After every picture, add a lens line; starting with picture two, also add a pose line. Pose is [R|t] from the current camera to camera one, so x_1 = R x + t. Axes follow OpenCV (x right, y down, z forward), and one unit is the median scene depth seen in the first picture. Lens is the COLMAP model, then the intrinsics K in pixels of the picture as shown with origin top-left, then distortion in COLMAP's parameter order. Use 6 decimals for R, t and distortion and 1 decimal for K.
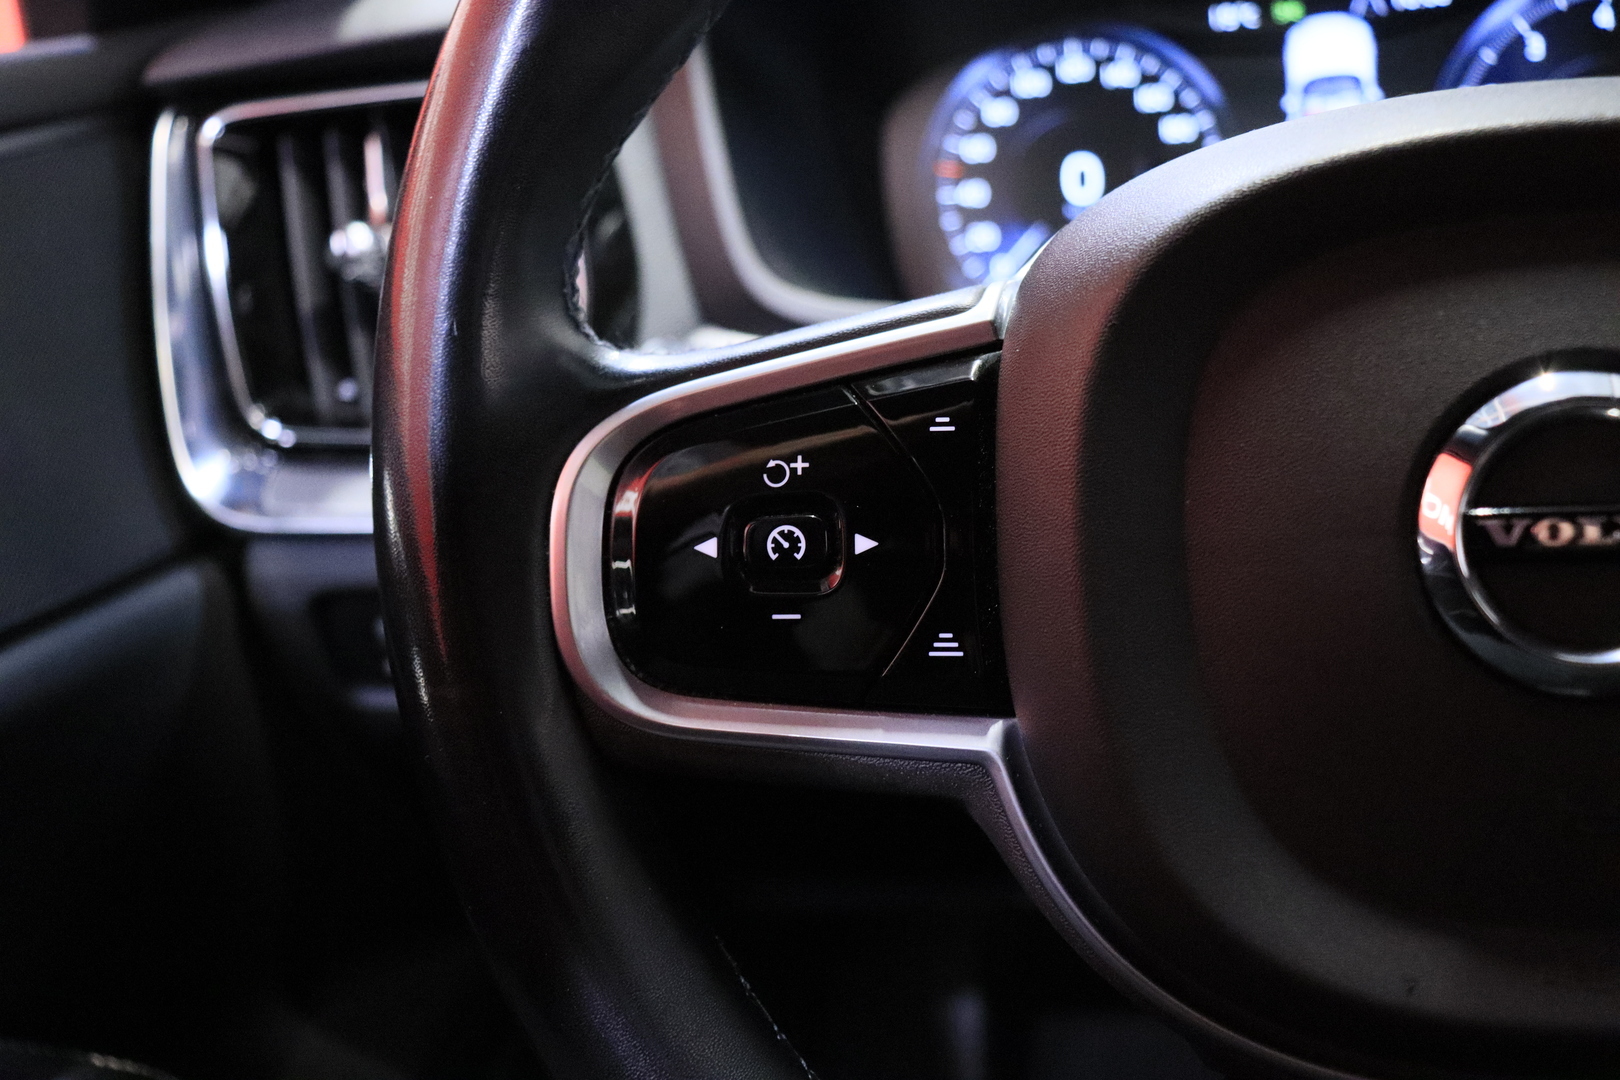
lens RADIAL K [[1817.9, 0, 813.1], [0, 1817.9, 539.0], [0, 0, 1]] dist [-0.008195, 0.000000]
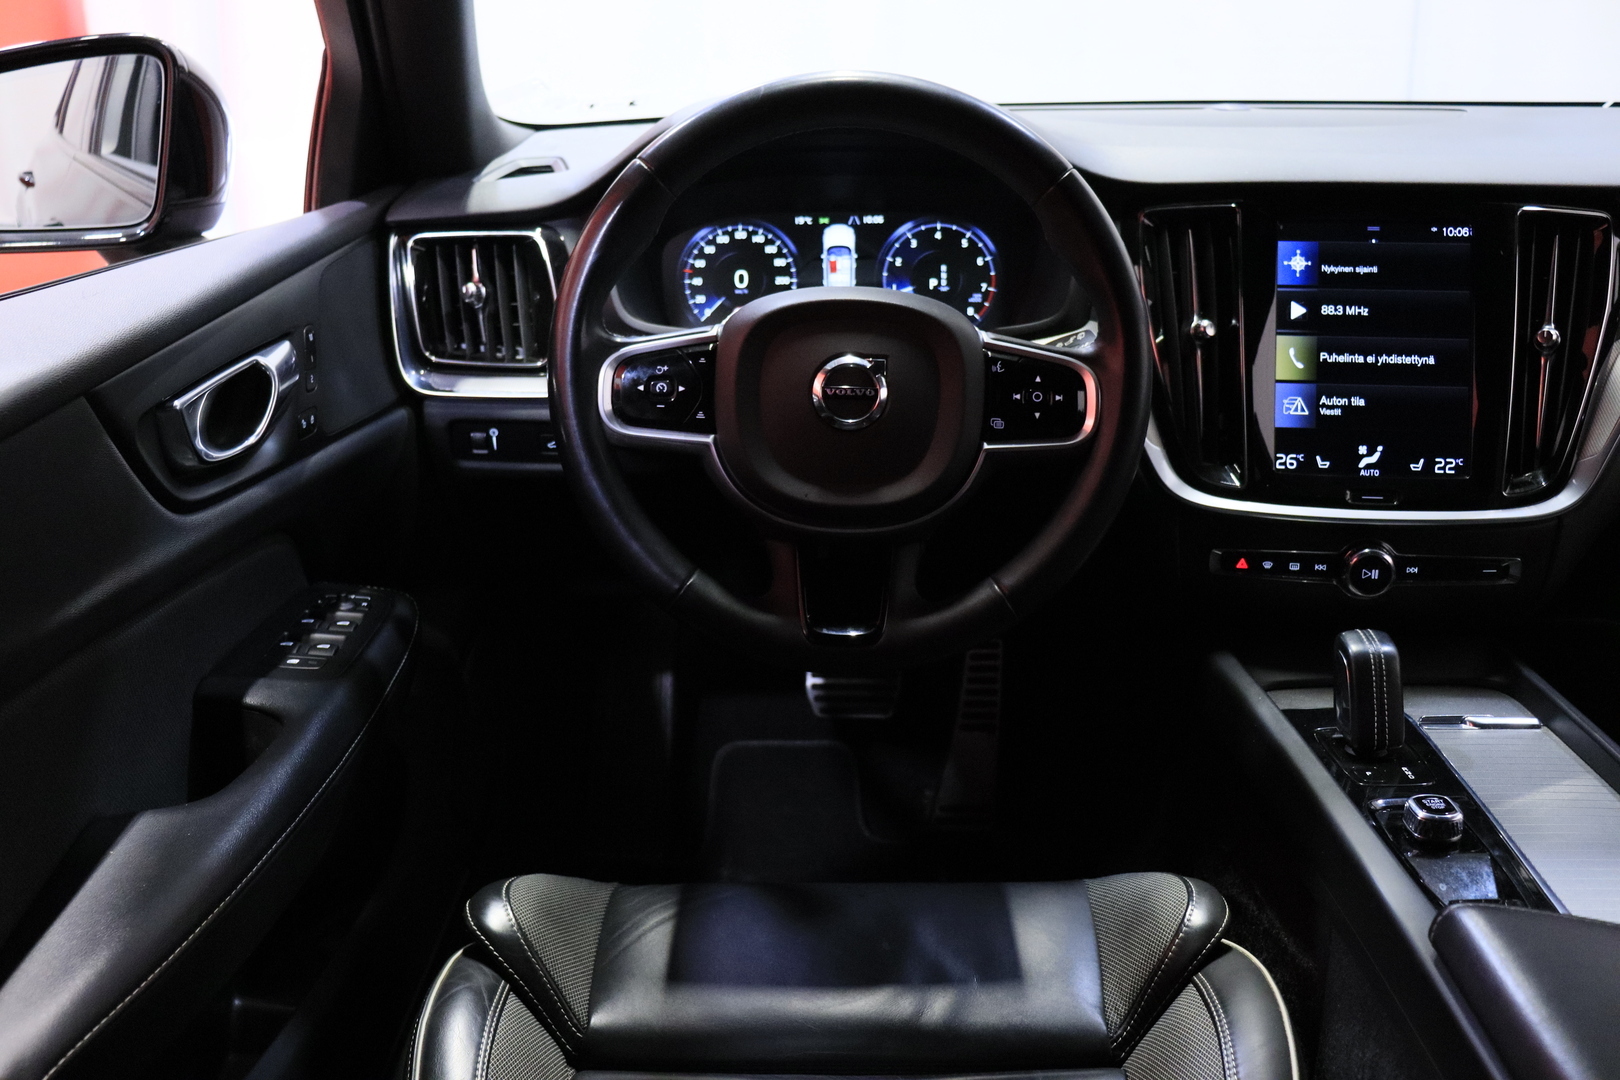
lens RADIAL K [[1534.3, 0, 798.1], [0, 1534.3, 552.0], [0, 0, 1]] dist [-0.081216, 0.000000]
pose [[0.981202, 0.040580, 0.188669, -0.183149], [-0.045647, 0.998702, 0.022587, 0.146395], [-0.187507, -0.030775, 0.981781, -1.272077]]
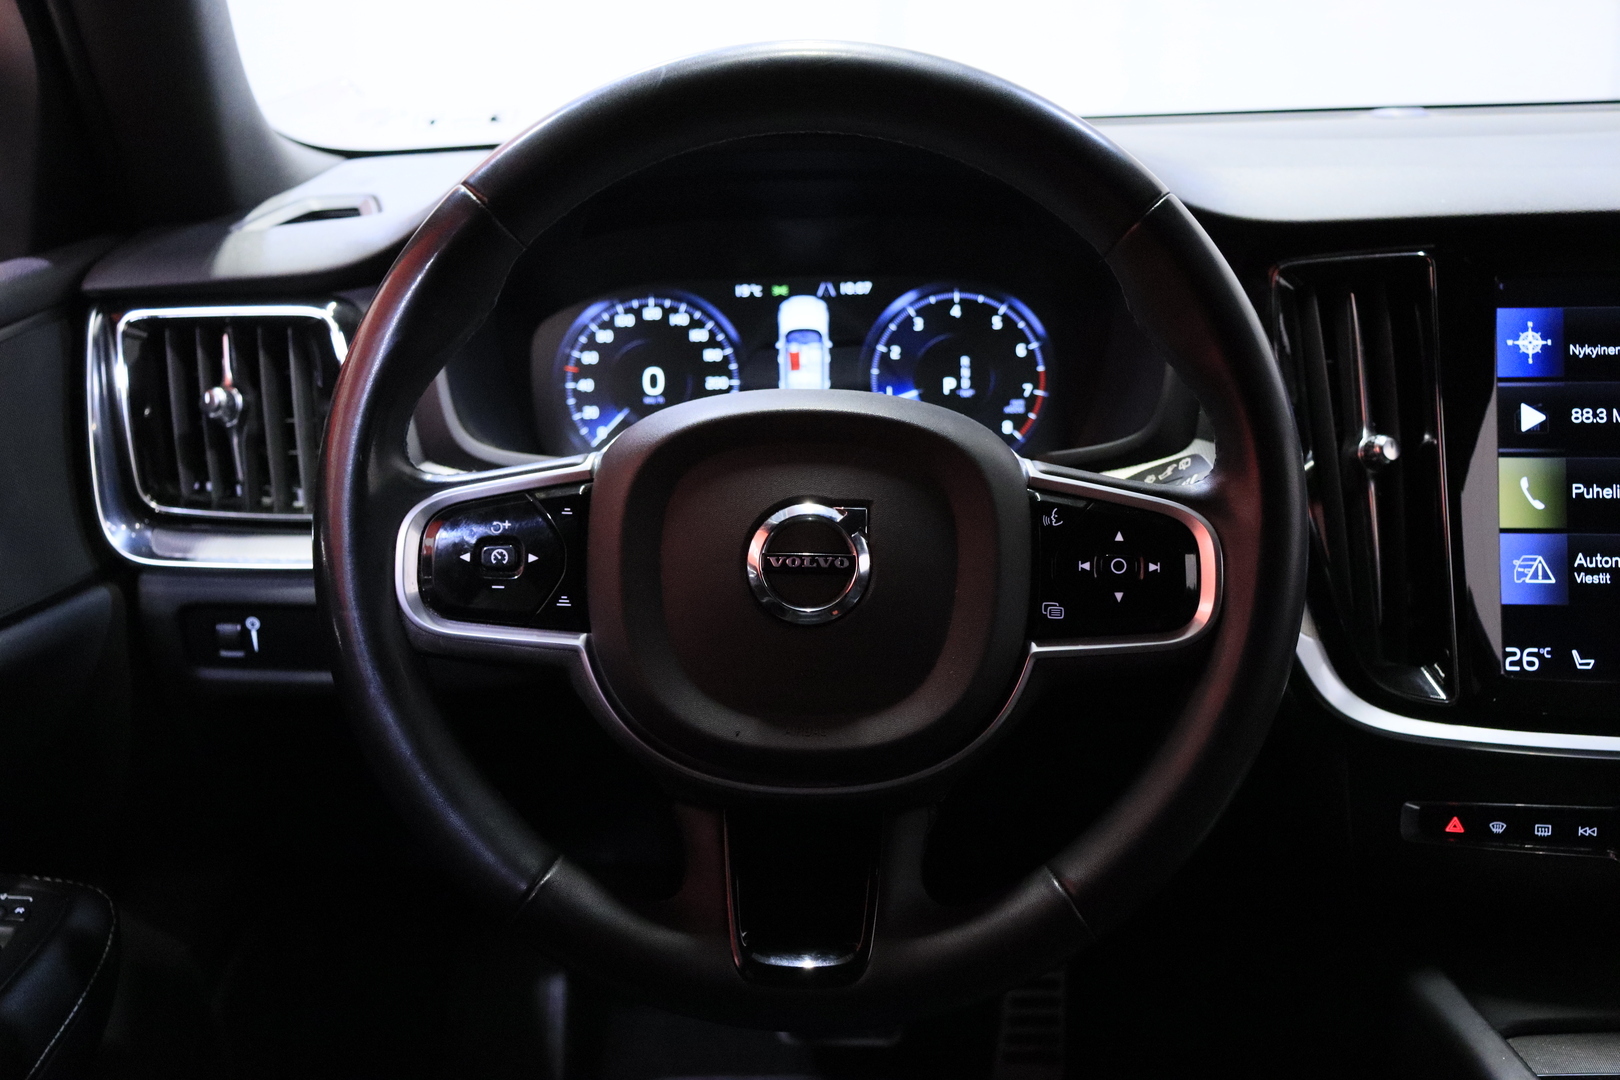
lens RADIAL K [[2048.8, 0, 793.7], [0, 2048.8, 567.2], [0, 0, 1]] dist [0.036644, 0.000000]
pose [[0.980762, 0.048443, 0.189099, -0.078724], [-0.036583, 0.997168, -0.065712, 0.097274], [-0.191747, 0.057530, 0.979757, -0.941091]]
